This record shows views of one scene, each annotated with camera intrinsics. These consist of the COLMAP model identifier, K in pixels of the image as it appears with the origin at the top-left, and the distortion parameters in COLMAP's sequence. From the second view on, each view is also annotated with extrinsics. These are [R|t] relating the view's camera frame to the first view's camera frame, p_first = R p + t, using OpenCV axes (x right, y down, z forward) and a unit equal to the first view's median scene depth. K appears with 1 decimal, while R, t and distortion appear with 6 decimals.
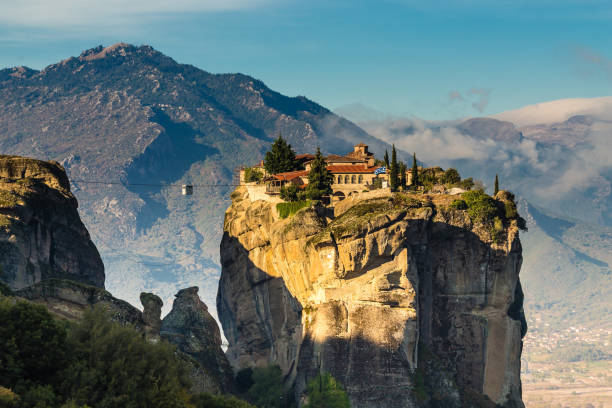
lens RADIAL K [[1872.1, 0, 306.0], [0, 1872.1, 204.0], [0, 0, 1]] dist [-0.093646, -0.834712]
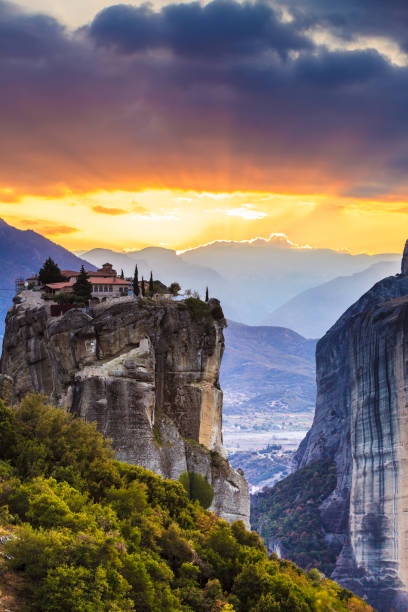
lens RADIAL K [[1285.9, 0, 204.0], [0, 1285.9, 306.0], [0, 0, 1]] dist [0.019675, 0.049261]
pose [[0.990709, 0.010802, 0.135568, -0.032944], [-0.010825, 0.999941, -0.000569, -0.000577], [-0.135566, -0.000904, 0.990768, 0.042550]]
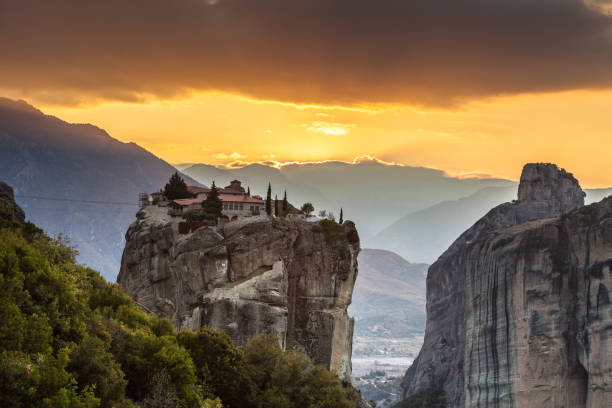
lens RADIAL K [[1307.1, 0, 306.0], [0, 1307.1, 204.0], [0, 0, 1]] dist [-0.016734, -0.246837]
pose [[0.989540, 0.046006, 0.136723, -0.054535], [-0.044056, 0.998880, -0.017257, -0.001380], [-0.137364, 0.011053, 0.990459, 0.075138]]
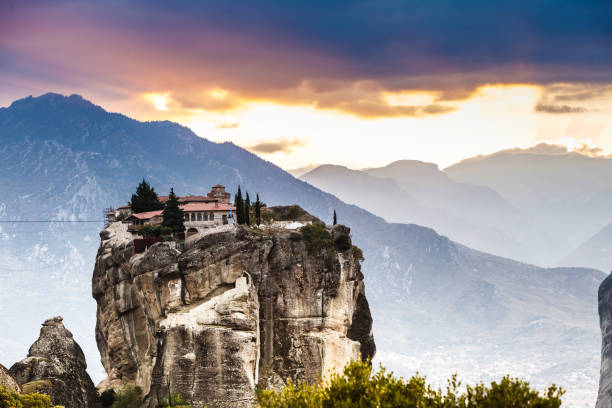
lens RADIAL K [[1847.0, 0, 306.0], [0, 1847.0, 204.0], [0, 0, 1]] dist [-0.045616, -0.499346]
pose [[0.999225, -0.019511, 0.034177, 0.049770], [0.020312, 0.999523, -0.023248, 0.006080], [-0.033707, 0.023924, 0.999145, -0.099436]]
